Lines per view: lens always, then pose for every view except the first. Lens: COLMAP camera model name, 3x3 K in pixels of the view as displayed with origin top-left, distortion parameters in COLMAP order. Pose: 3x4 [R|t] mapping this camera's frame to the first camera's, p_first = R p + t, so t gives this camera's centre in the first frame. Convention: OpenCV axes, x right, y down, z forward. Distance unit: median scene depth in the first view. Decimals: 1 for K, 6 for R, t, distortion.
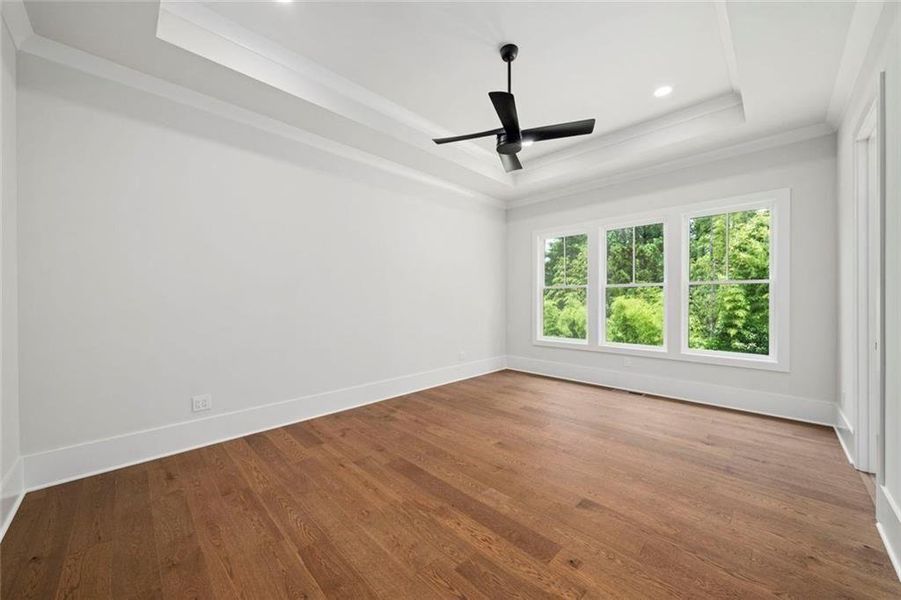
lens RADIAL K [[329.0, 0, 453.7], [0, 329.0, 298.0], [0, 0, 1]] dist [0.001651, -0.000072]
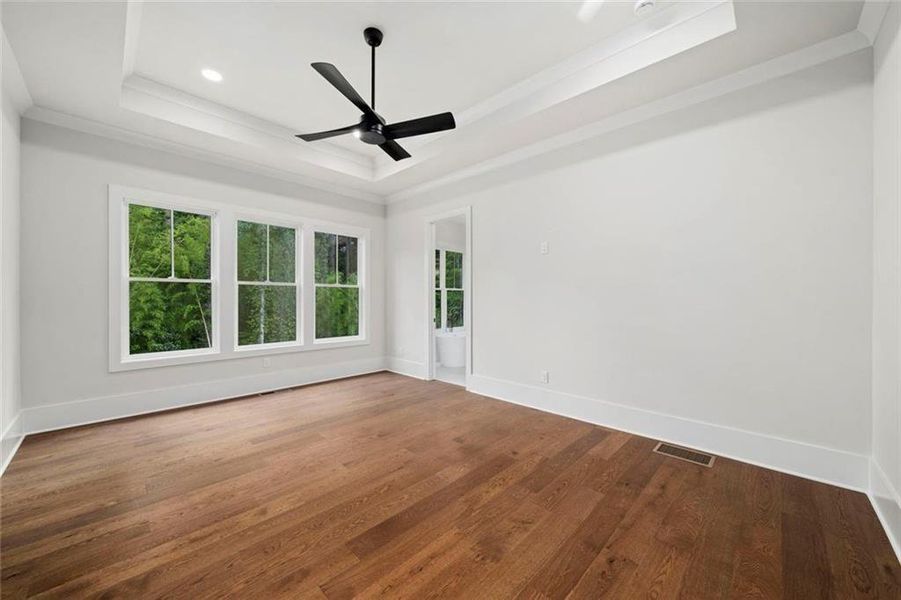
lens RADIAL K [[329.0, 0, 463.6], [0, 329.0, 298.8], [0, 0, 1]] dist [0.001651, -0.000072]
pose [[-0.025408, 0.005679, 0.999661, -0.615583], [-0.007231, 0.999957, -0.005864, 0.011123], [-0.999651, -0.007377, -0.025366, 0.606861]]
